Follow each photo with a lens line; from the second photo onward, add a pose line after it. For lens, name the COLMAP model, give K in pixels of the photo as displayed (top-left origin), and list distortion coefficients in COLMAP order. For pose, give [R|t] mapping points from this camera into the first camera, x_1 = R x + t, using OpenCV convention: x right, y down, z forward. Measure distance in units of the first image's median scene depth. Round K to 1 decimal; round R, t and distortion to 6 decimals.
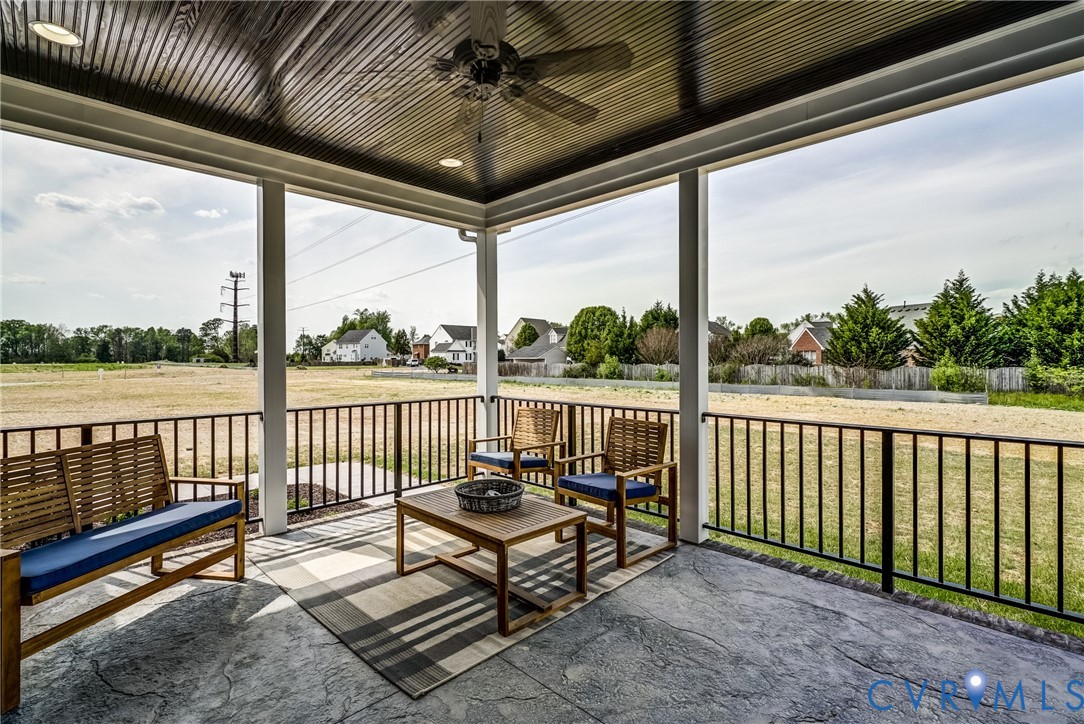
lens RADIAL K [[494.6, 0, 558.0], [0, 494.6, 359.4], [0, 0, 1]] dist [-0.007415, 0.003510]
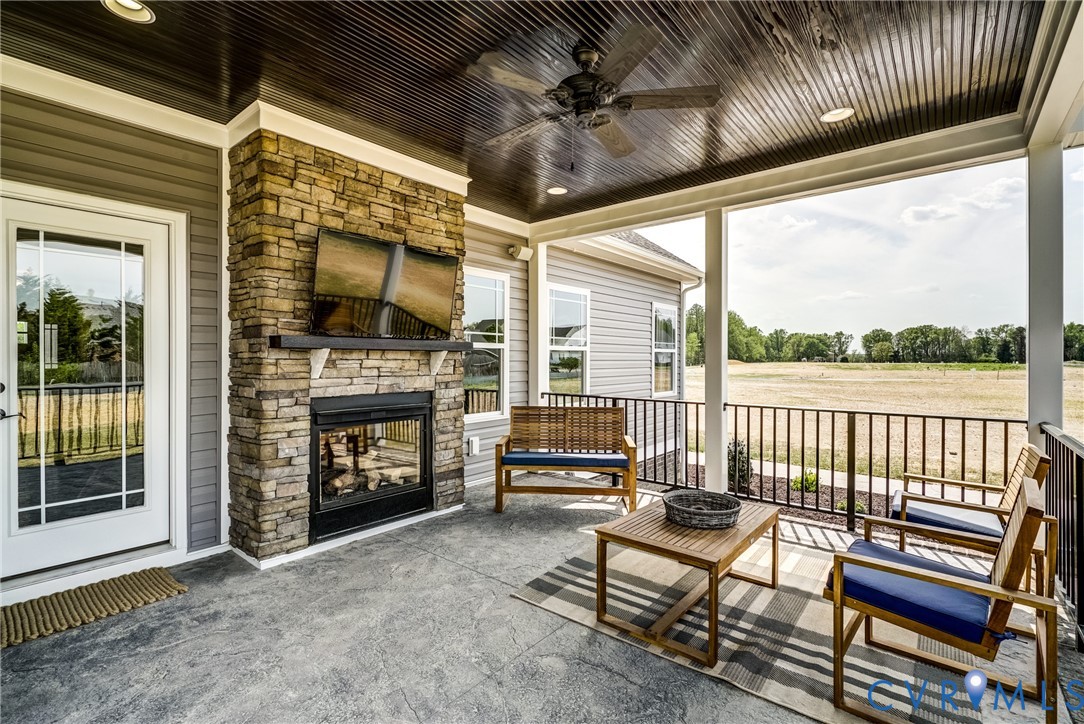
lens RADIAL K [[494.6, 0, 547.0], [0, 494.6, 361.6], [0, 0, 1]] dist [-0.007415, 0.003510]
pose [[0.085560, 0.008108, -0.996300, 0.717750], [-0.003548, 0.999963, 0.007833, -0.006136], [0.996327, 0.002865, 0.085586, 0.604588]]
